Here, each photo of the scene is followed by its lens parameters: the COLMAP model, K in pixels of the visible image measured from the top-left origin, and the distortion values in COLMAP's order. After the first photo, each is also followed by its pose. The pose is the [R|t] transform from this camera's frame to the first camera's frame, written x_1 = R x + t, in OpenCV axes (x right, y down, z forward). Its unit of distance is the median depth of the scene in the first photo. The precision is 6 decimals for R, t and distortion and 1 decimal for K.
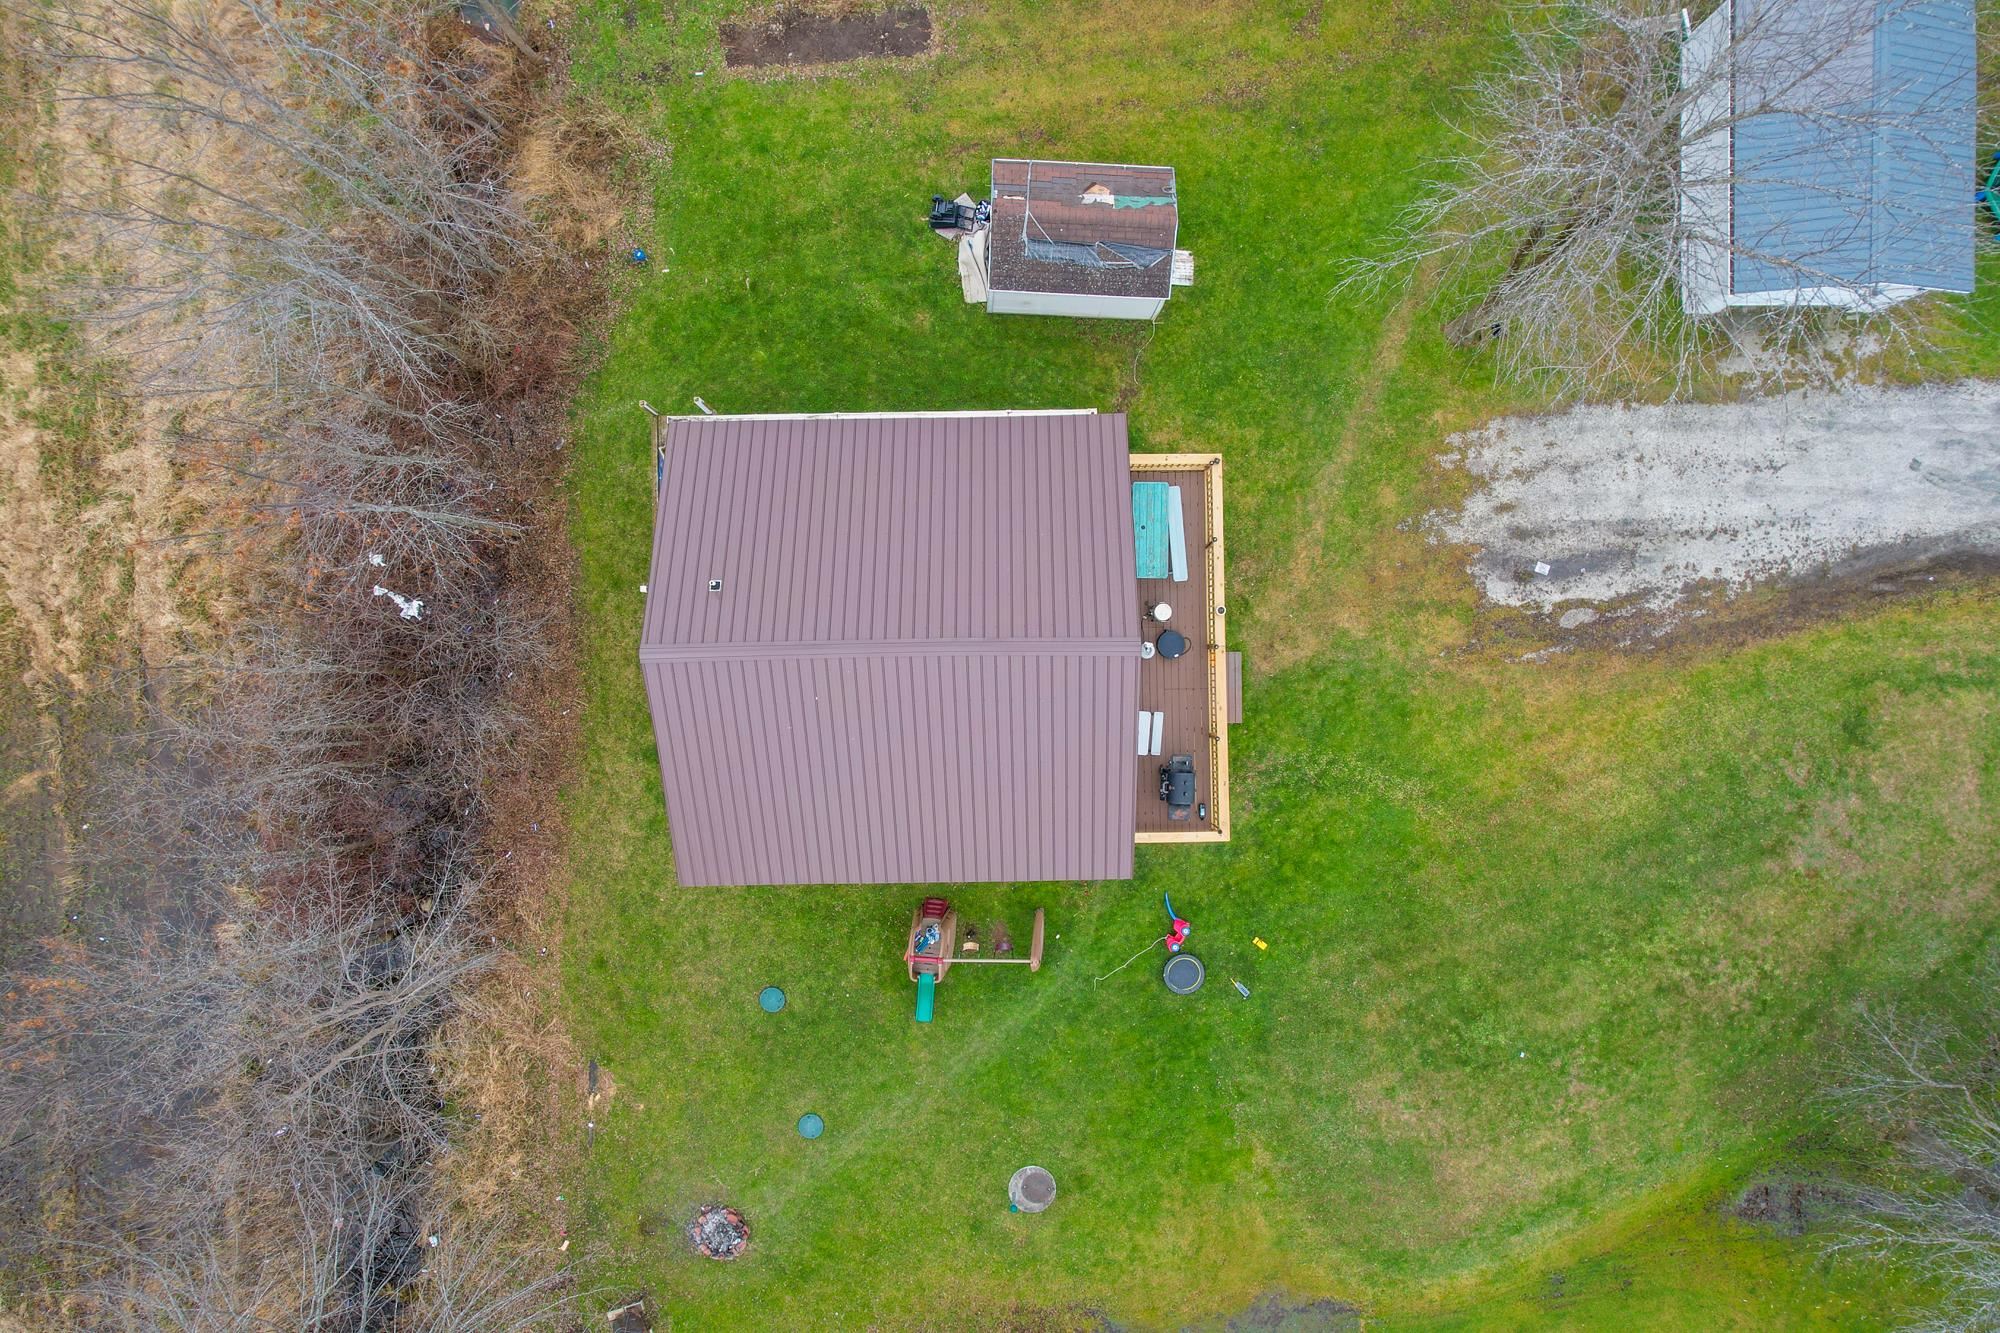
lens RADIAL K [[1324.3, 0, 997.7], [0, 1324.3, 669.4], [0, 0, 1]] dist [-0.079744, 0.043652]
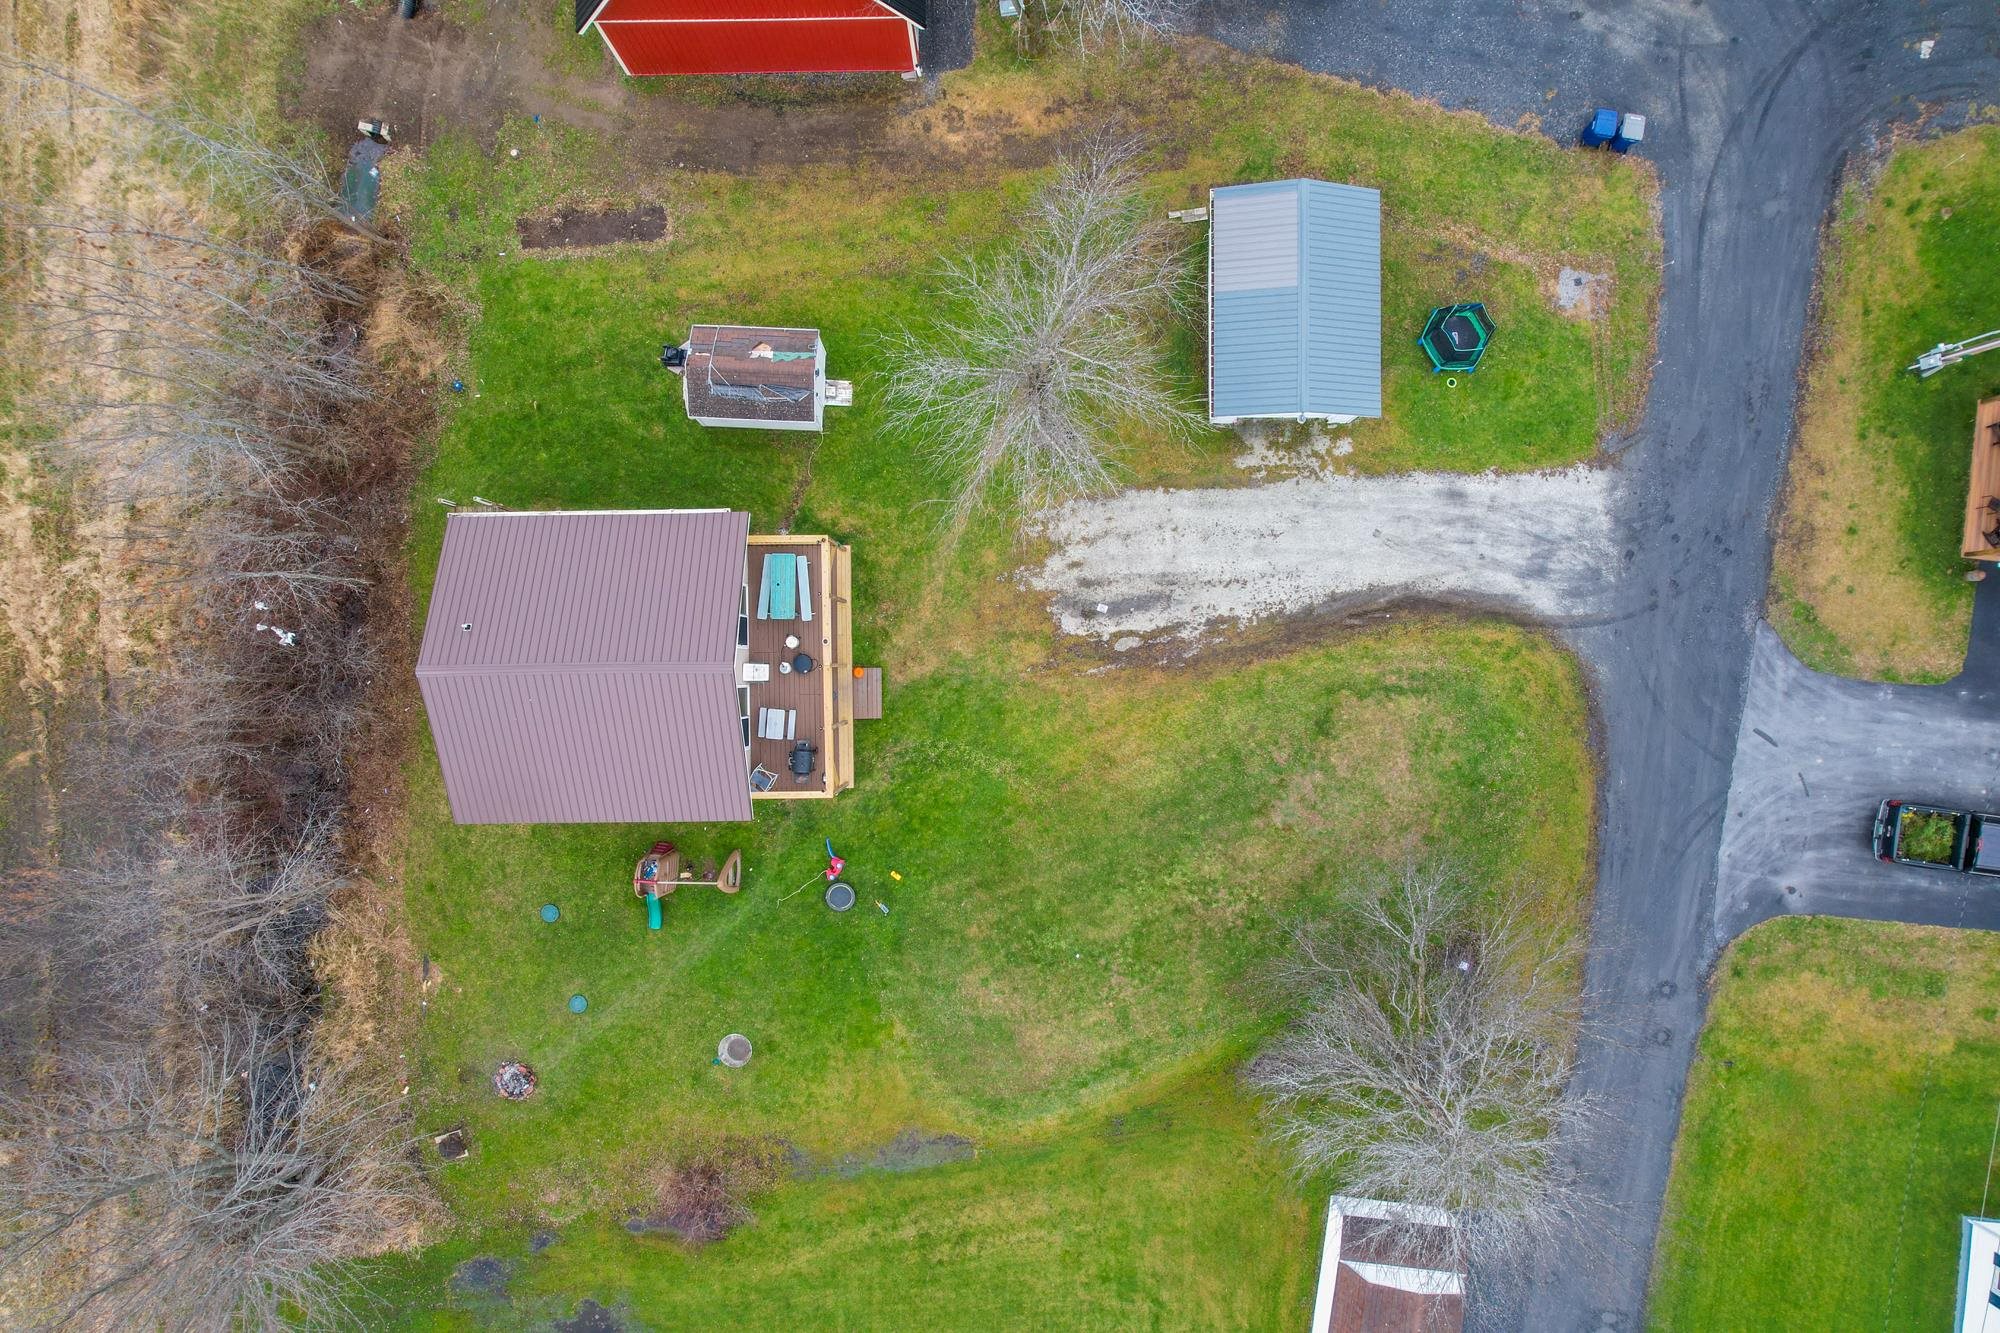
lens RADIAL K [[1324.3, 0, 1007.7], [0, 1324.3, 669.3], [0, 0, 1]] dist [-0.079744, 0.043652]
pose [[0.999961, 0.002712, 0.008364, 0.305574], [-0.002708, 0.999996, -0.000488, -0.011330], [-0.008366, 0.000465, 0.999965, -0.407772]]
